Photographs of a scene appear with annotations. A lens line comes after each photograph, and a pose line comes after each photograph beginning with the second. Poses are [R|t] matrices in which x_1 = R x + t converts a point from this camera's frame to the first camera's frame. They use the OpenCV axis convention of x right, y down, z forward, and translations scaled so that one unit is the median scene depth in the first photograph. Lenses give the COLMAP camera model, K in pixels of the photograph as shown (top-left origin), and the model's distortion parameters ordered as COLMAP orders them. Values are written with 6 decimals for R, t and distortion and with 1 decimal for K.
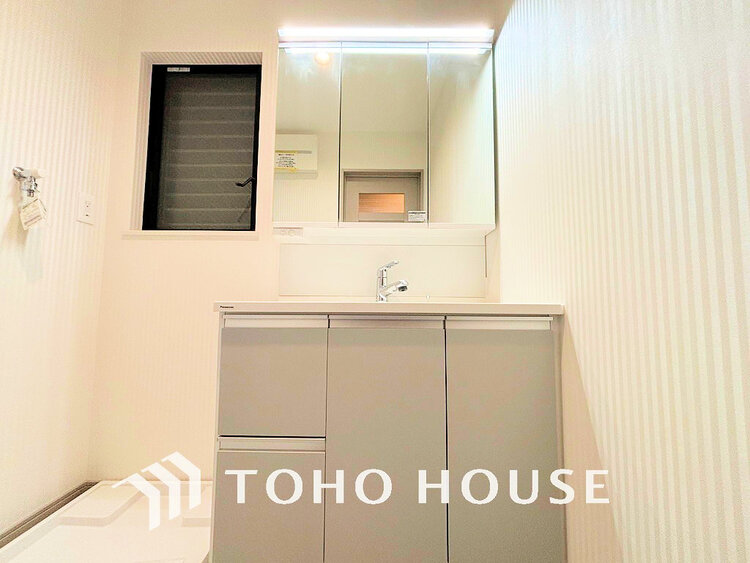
lens RADIAL K [[298.5, 0, 375.2], [0, 298.5, 280.4], [0, 0, 1]] dist [-0.000823, -0.000034]
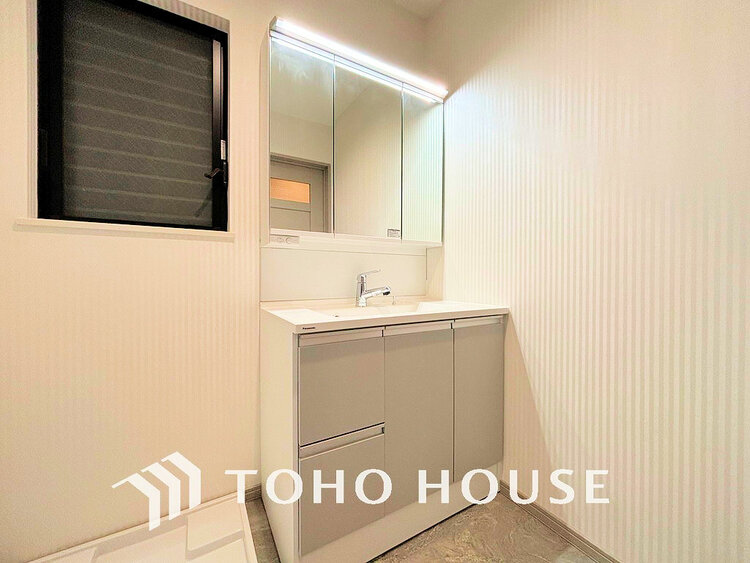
lens RADIAL K [[298.5, 0, 373.4], [0, 298.5, 279.4], [0, 0, 1]] dist [-0.000823, -0.000034]
pose [[0.865046, -0.012204, 0.501543, -0.521086], [-0.026227, 0.997237, 0.069501, -0.104756], [-0.501006, -0.073276, 0.862336, -0.005921]]
